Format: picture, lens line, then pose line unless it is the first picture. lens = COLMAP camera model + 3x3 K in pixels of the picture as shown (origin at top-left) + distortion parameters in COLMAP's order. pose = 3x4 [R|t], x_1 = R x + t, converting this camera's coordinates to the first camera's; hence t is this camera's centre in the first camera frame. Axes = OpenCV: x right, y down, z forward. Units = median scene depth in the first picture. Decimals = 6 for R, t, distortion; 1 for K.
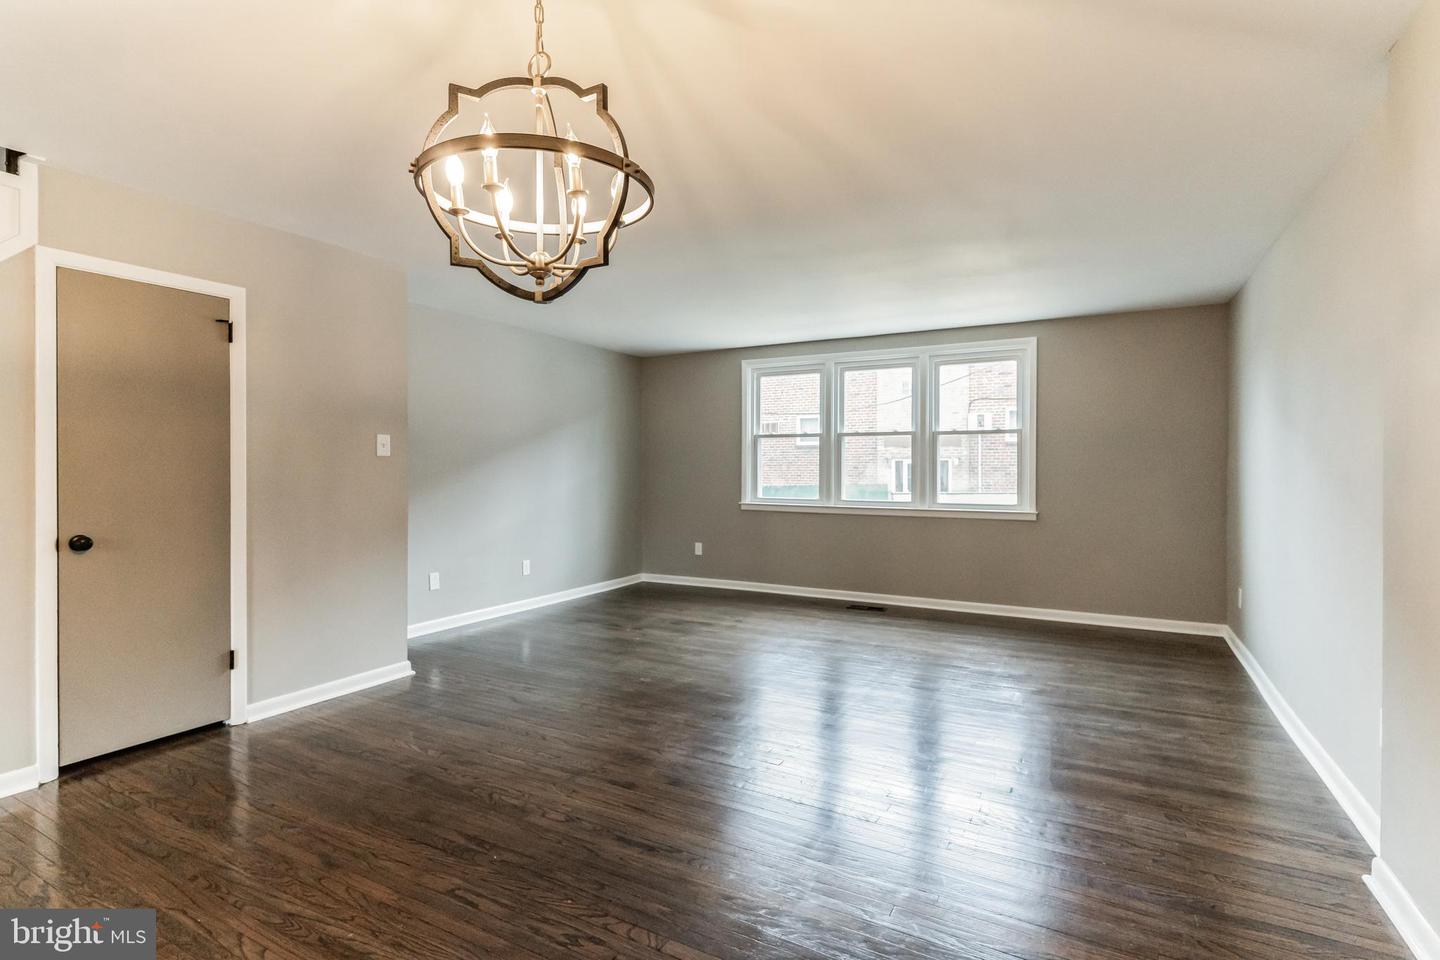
lens RADIAL K [[701.2, 0, 720.0], [0, 701.2, 480.0], [0, 0, 1]] dist [0.001553, 0.000402]
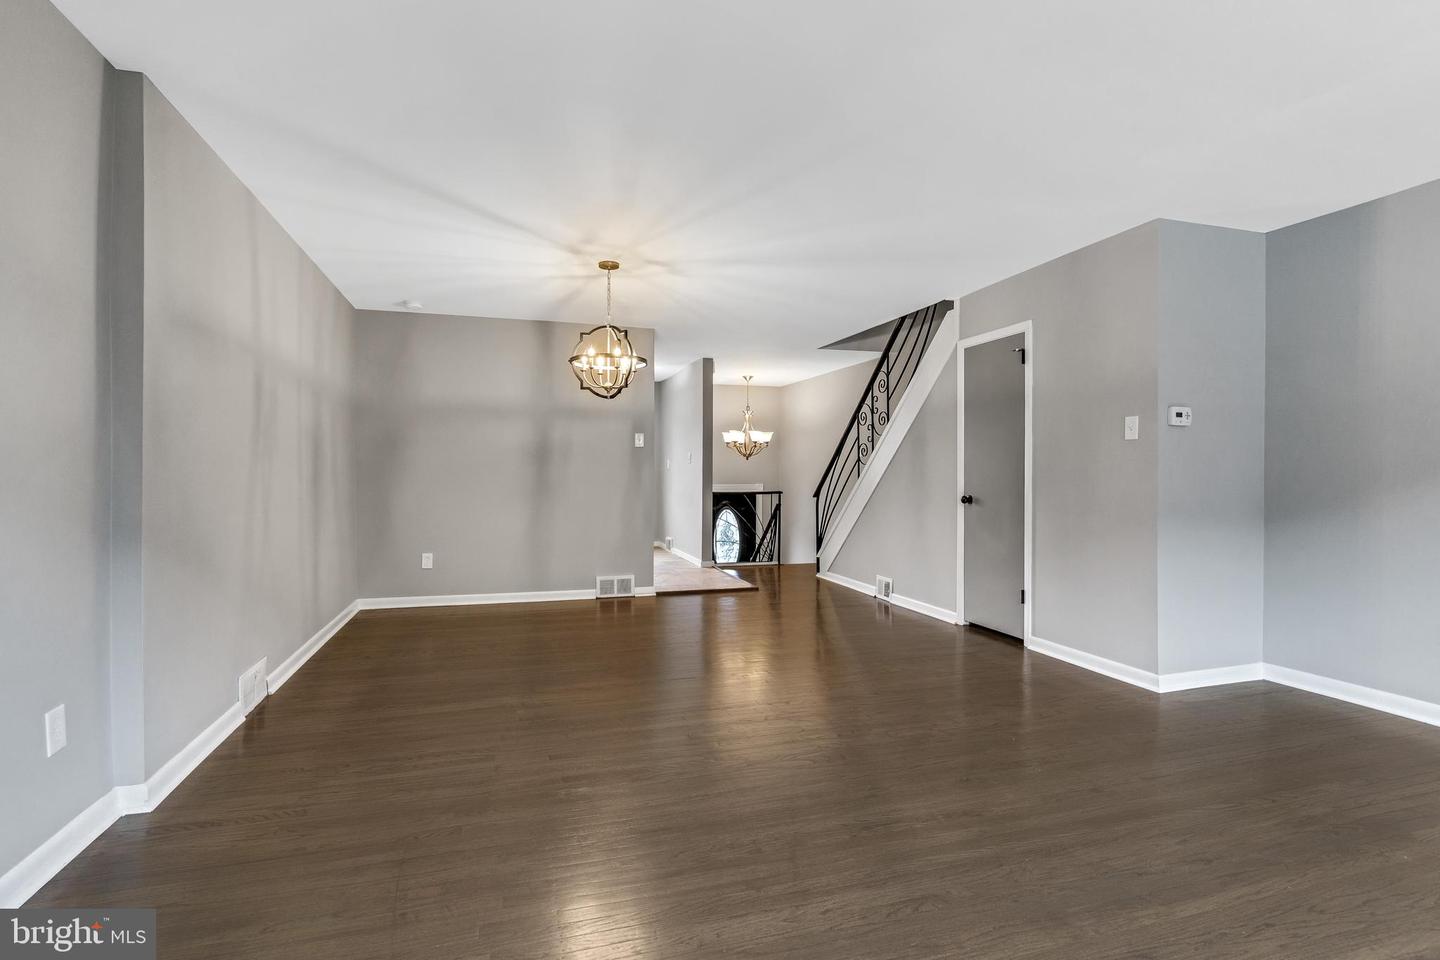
lens RADIAL K [[688.3, 0, 720.0], [0, 688.3, 480.0], [0, 0, 1]] dist [-0.001319, -0.000148]
pose [[-0.695461, 0.008527, -0.718513, 0.705277], [-0.014694, 0.999552, 0.026085, 0.003617], [0.718414, 0.028699, -0.695024, 1.571065]]
